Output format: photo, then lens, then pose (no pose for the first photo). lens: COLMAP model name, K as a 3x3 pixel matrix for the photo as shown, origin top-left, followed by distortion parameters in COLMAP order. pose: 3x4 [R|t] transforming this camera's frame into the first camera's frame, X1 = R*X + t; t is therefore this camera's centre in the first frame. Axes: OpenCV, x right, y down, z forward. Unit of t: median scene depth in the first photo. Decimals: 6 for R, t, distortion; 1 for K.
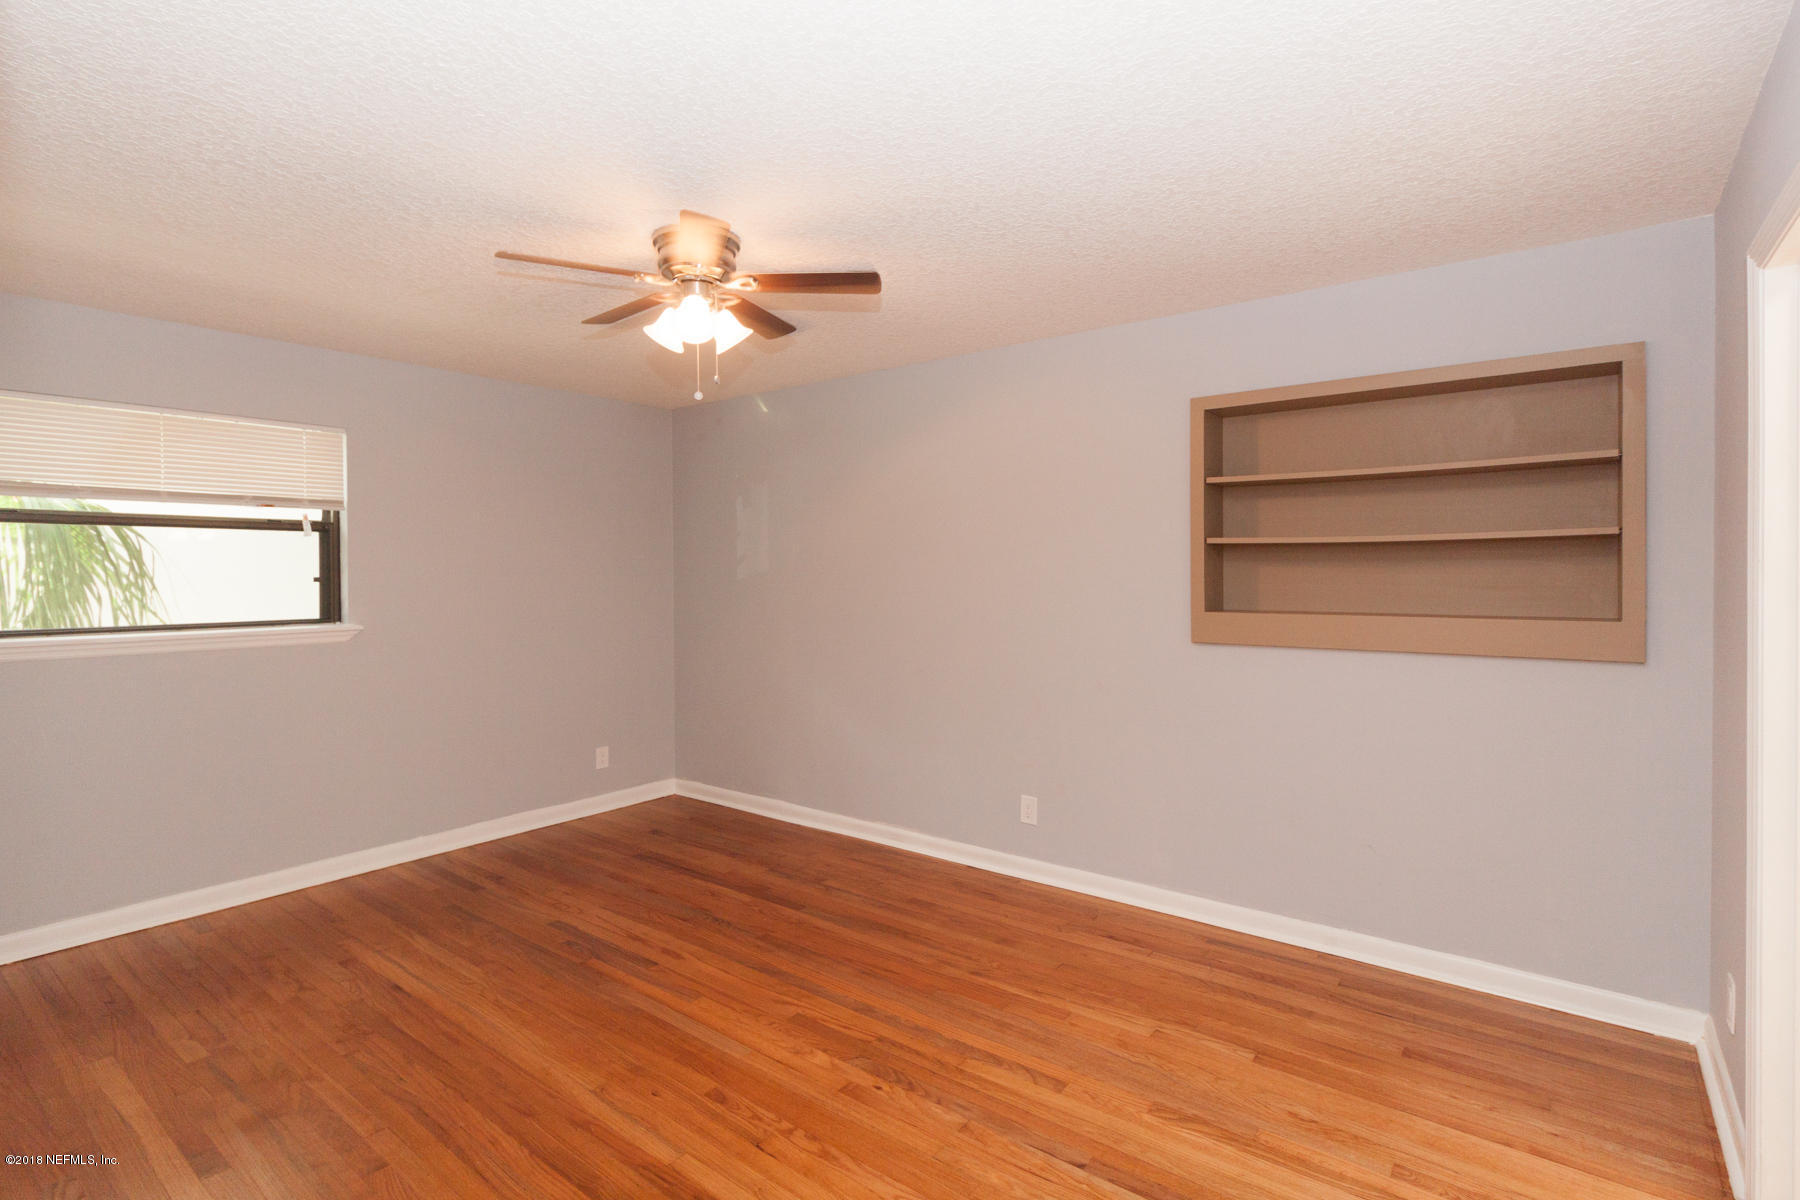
lens RADIAL K [[851.4, 0, 889.1], [0, 851.4, 584.7], [0, 0, 1]] dist [0.000255, 0.000037]
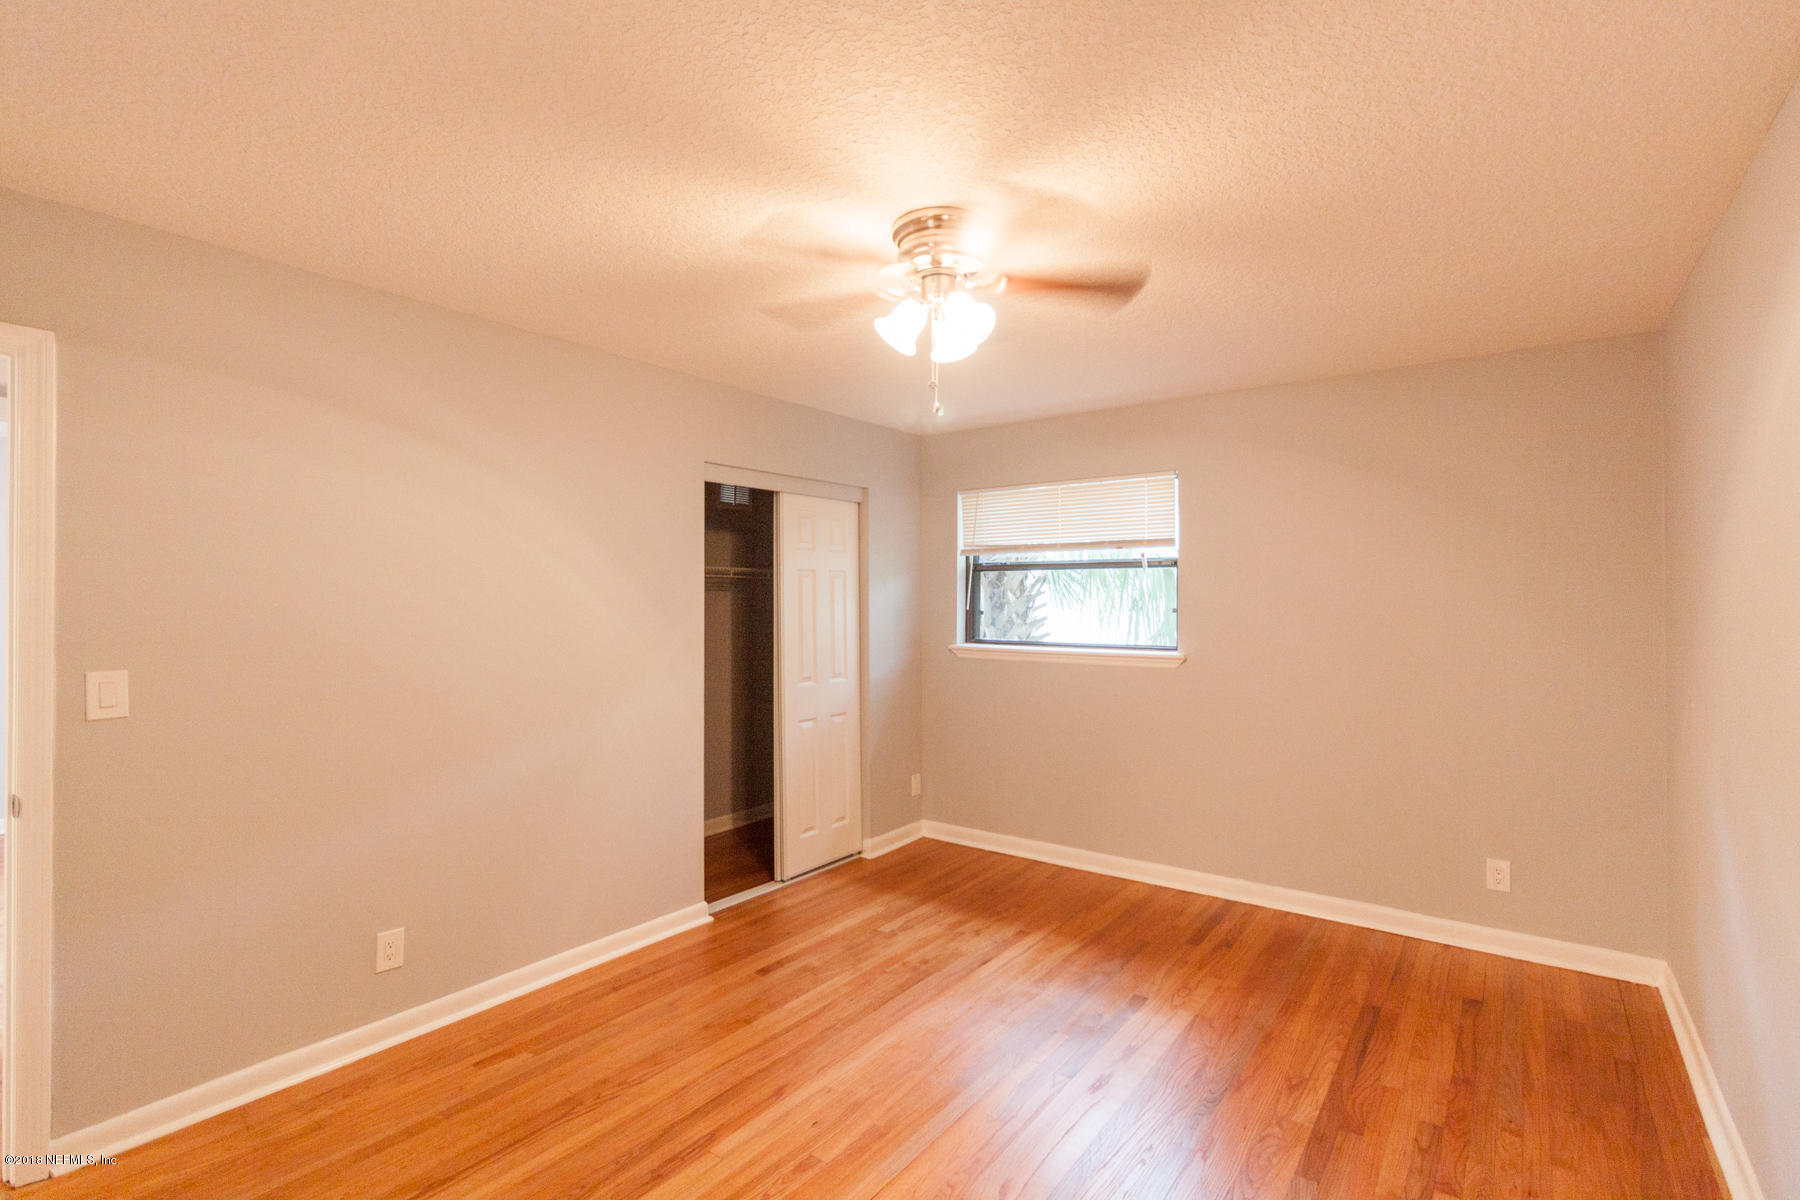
lens RADIAL K [[851.4, 0, 891.5], [0, 851.4, 600.2], [0, 0, 1]] dist [0.000255, 0.000037]
pose [[0.021669, 0.001221, -0.999764, 0.457075], [-0.016925, 0.999856, 0.000855, -0.015382], [0.999622, 0.016903, 0.021687, 0.655830]]
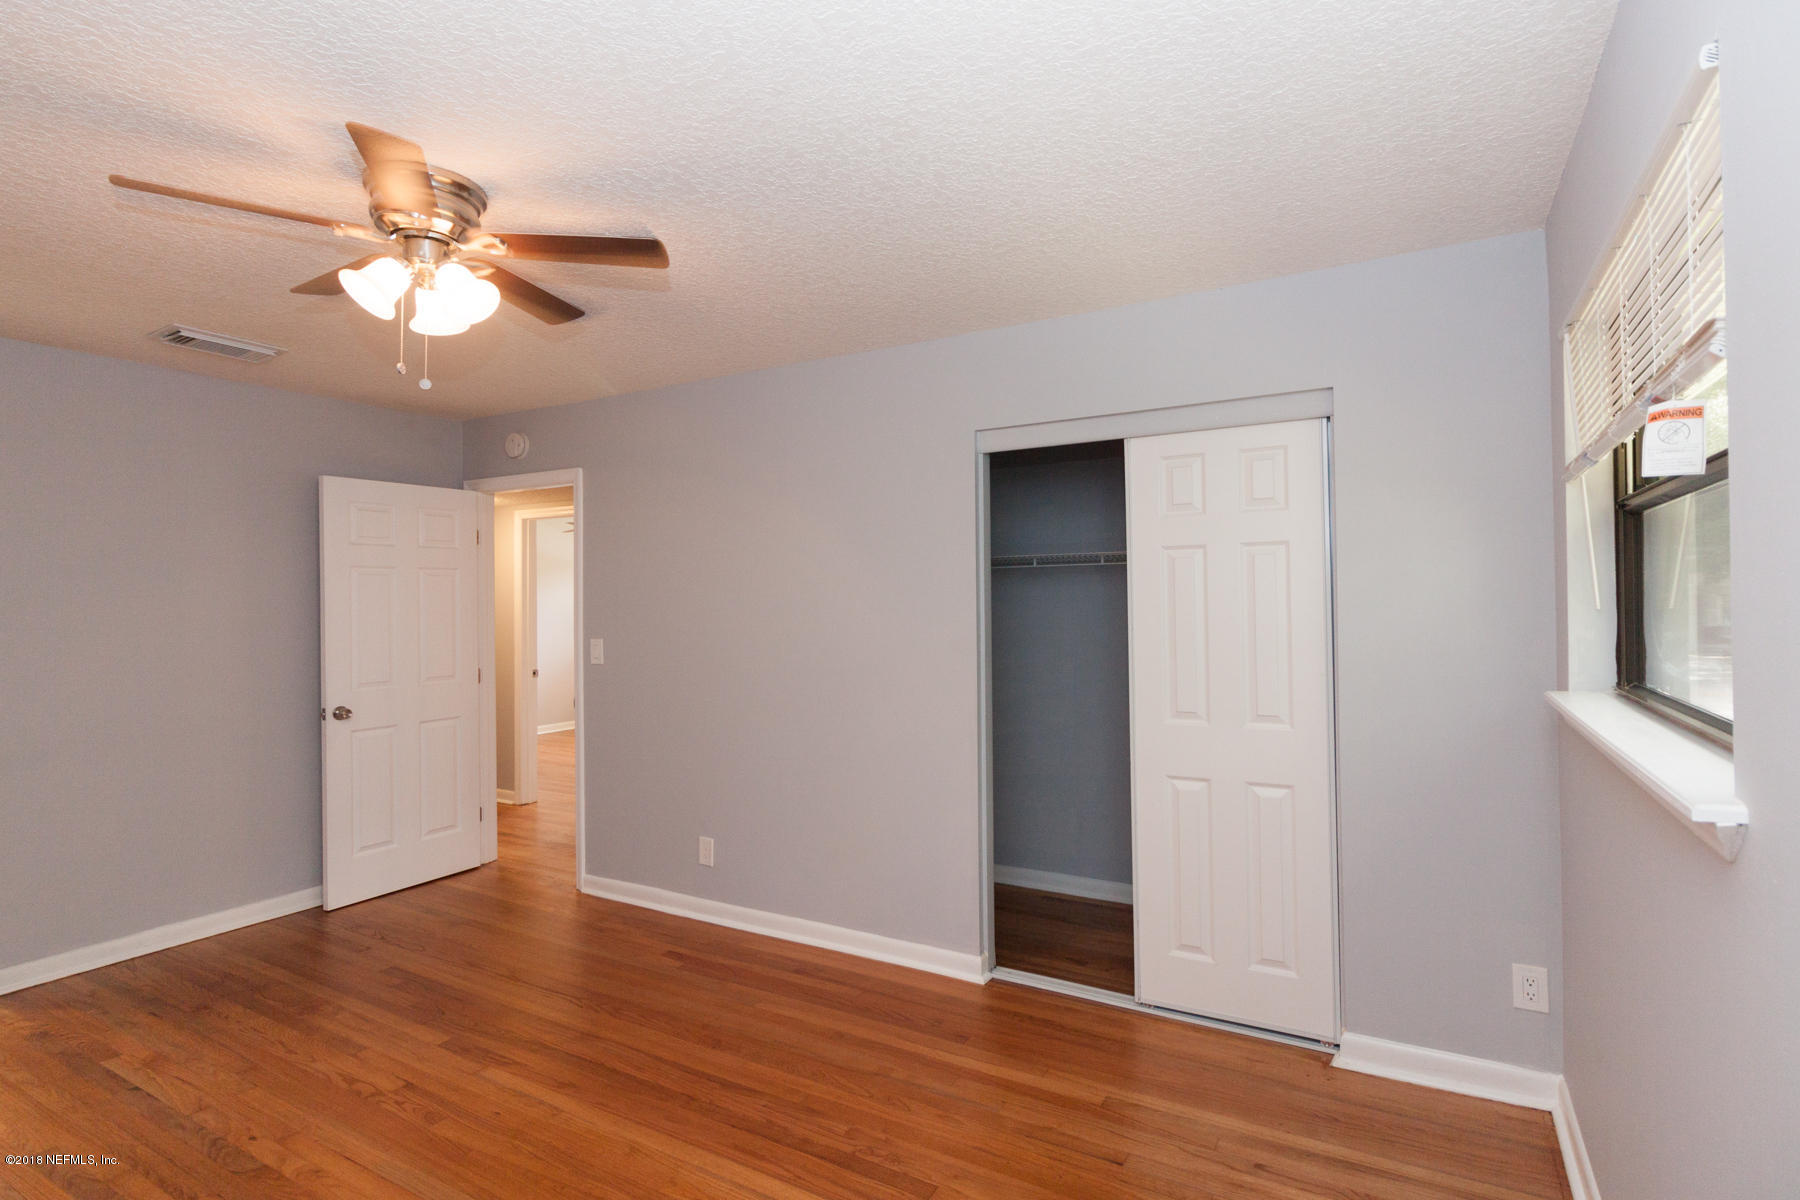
lens RADIAL K [[851.4, 0, 905.9], [0, 851.4, 604.1], [0, 0, 1]] dist [0.000255, 0.000037]
pose [[-0.987873, 0.011342, -0.154849, -0.376633], [0.008732, 0.999808, 0.017531, -0.017256], [0.155018, 0.015966, -0.987783, 1.288065]]
